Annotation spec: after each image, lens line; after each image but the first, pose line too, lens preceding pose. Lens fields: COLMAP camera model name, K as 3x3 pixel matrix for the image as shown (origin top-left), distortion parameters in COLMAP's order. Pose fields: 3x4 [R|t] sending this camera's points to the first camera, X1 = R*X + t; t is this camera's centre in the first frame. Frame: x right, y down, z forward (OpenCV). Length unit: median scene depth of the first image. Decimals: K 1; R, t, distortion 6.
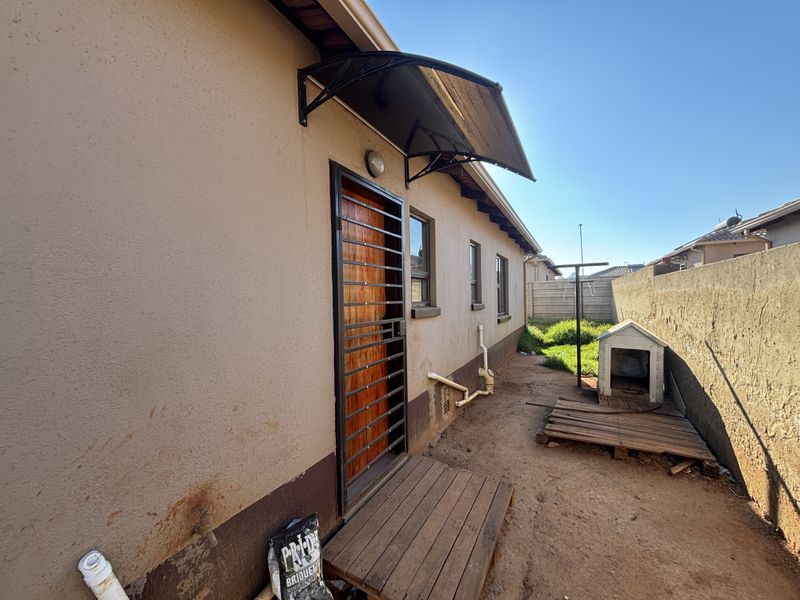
lens RADIAL K [[320.9, 0, 403.0], [0, 320.9, 299.2], [0, 0, 1]] dist [0.001319, -0.000246]
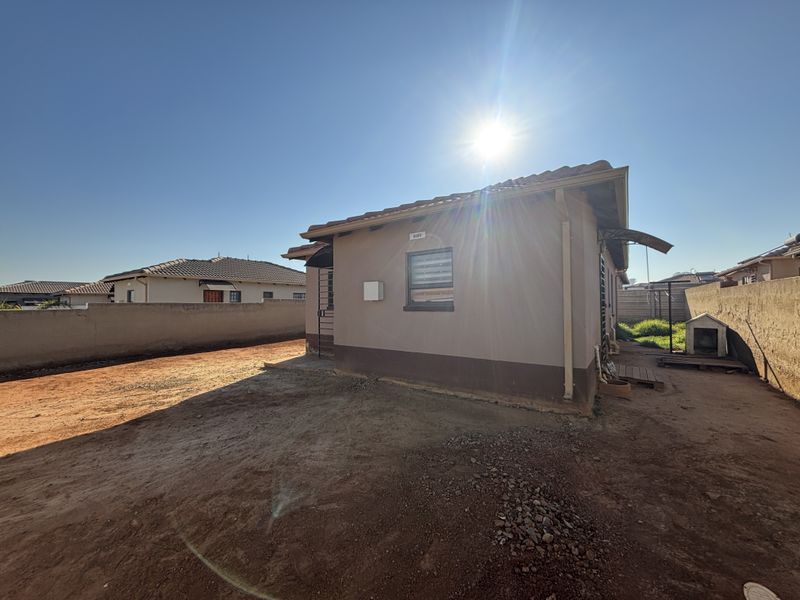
lens RADIAL K [[320.9, 0, 397.4], [0, 320.9, 301.8], [0, 0, 1]] dist [0.001319, -0.000246]
pose [[0.990867, 0.006240, -0.134700, -0.788523], [-0.007957, 0.999894, -0.012217, 0.038220], [0.134609, 0.013177, 0.990811, -1.053904]]
